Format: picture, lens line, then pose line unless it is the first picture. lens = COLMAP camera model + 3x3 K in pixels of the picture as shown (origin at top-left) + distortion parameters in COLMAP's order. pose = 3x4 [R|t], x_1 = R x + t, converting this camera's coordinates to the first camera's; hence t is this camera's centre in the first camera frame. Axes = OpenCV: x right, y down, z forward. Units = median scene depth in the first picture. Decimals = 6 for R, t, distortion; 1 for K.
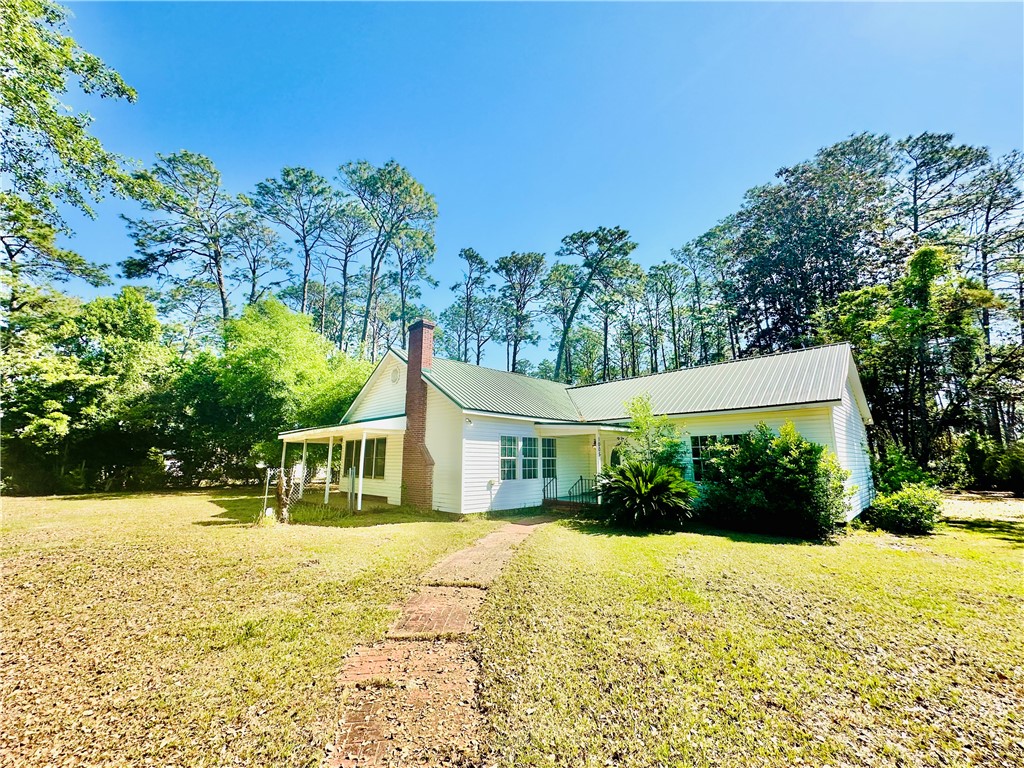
lens RADIAL K [[412.1, 0, 512.0], [0, 412.1, 384.0], [0, 0, 1]] dist [-0.001368, 0.000066]
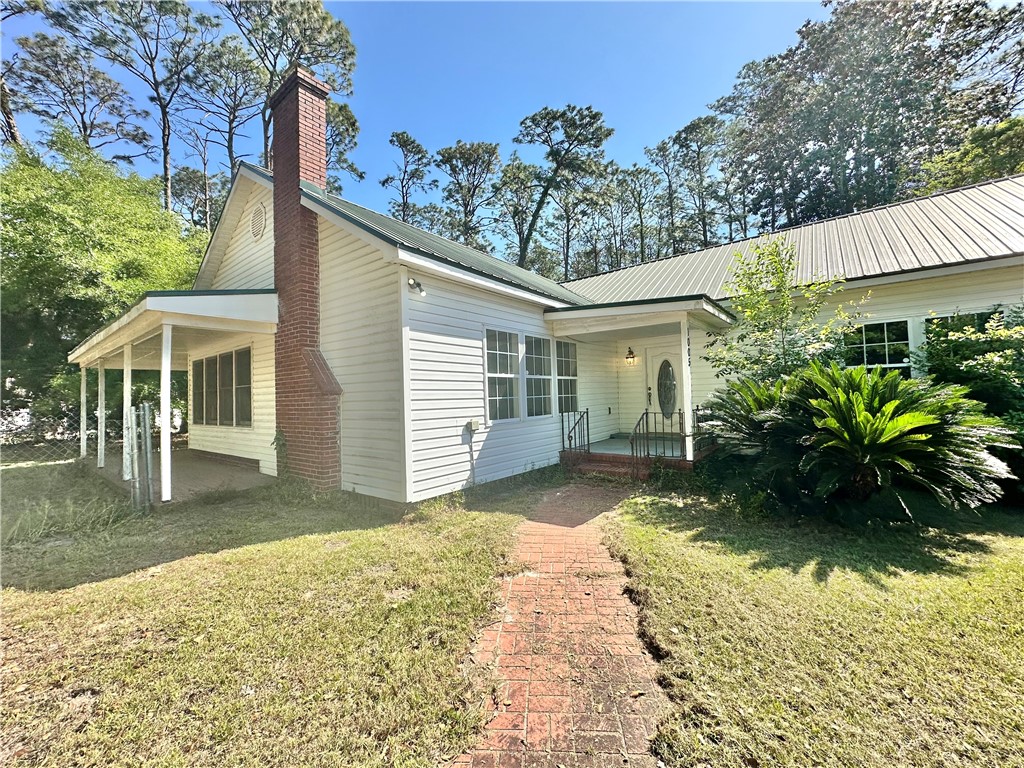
lens RADIAL K [[412.1, 0, 512.0], [0, 412.1, 384.0], [0, 0, 1]] dist [-0.001368, 0.000066]
pose [[0.990600, -0.026488, 0.134205, -0.017799], [0.005897, 0.988431, 0.151559, 0.033285], [-0.136667, -0.149343, 0.979295, 0.149634]]
